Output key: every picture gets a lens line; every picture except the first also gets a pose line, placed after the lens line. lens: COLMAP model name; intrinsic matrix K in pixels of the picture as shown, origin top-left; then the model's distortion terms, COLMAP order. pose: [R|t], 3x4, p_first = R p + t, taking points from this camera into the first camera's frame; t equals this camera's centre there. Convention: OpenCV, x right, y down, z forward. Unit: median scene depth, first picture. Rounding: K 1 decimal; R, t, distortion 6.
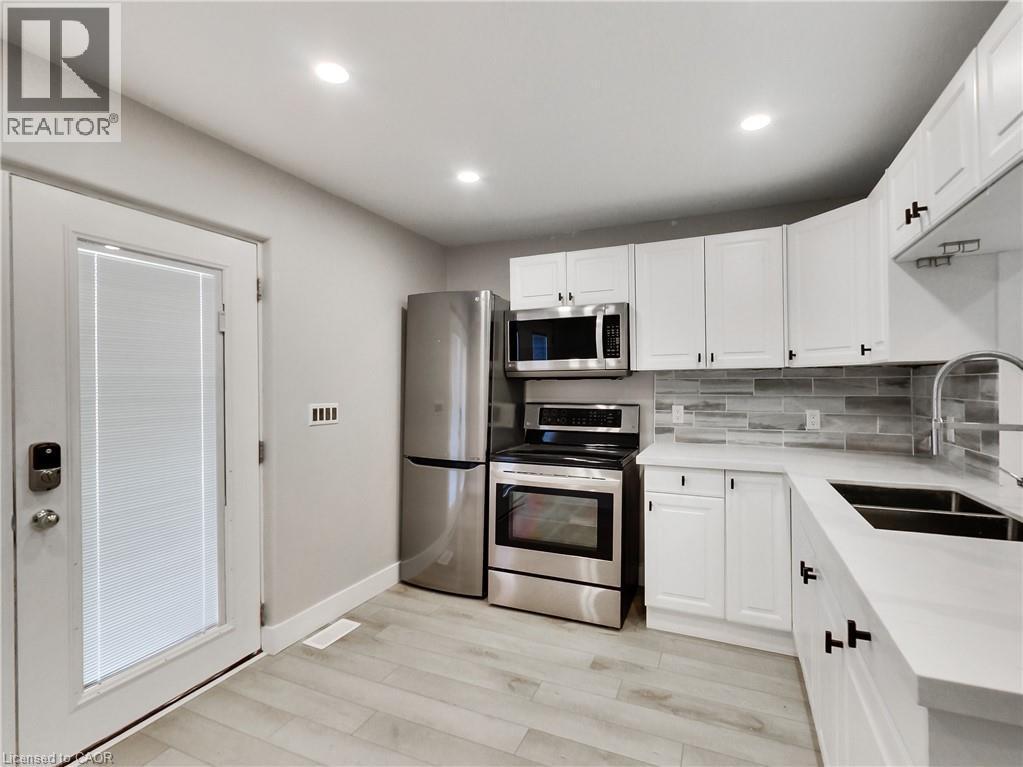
lens RADIAL K [[475.6, 0, 511.5], [0, 475.6, 383.5], [0, 0, 1]] dist [-0.000596, 0.000047]
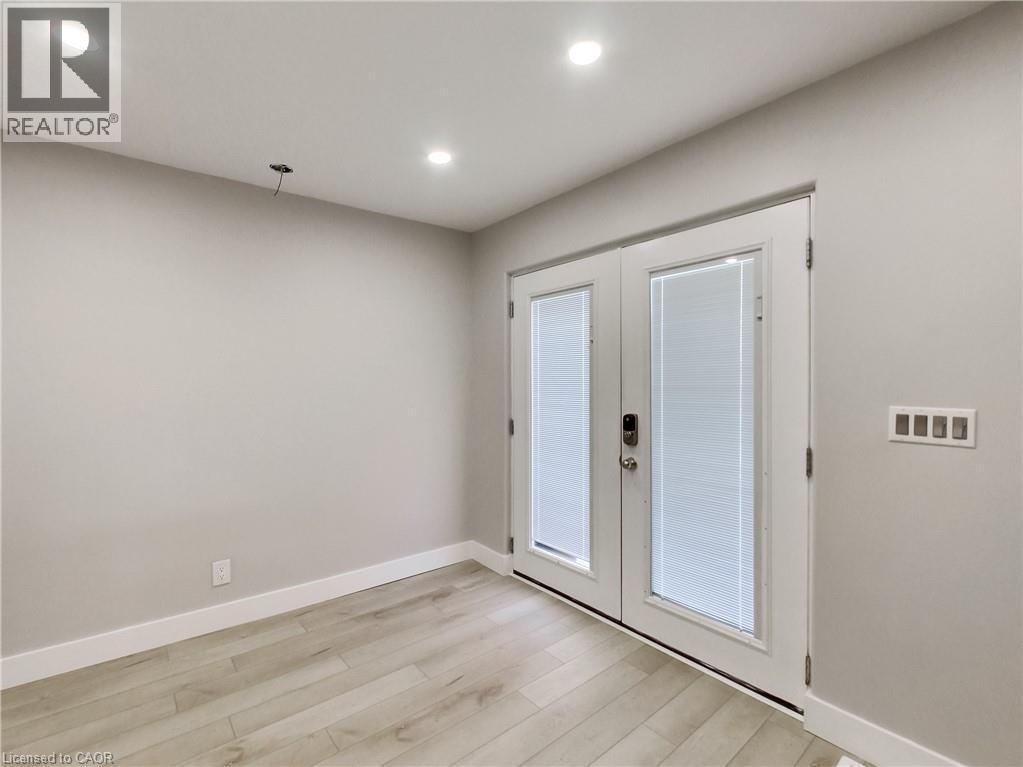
lens RADIAL K [[508.8, 0, 524.8], [0, 508.8, 382.2], [0, 0, 1]] dist [0.001048, -0.001232]
pose [[-0.464366, 0.006169, -0.885622, 0.472040], [0.003485, 0.999981, 0.005138, 0.008686], [0.885637, -0.000701, -0.464378, 1.079366]]
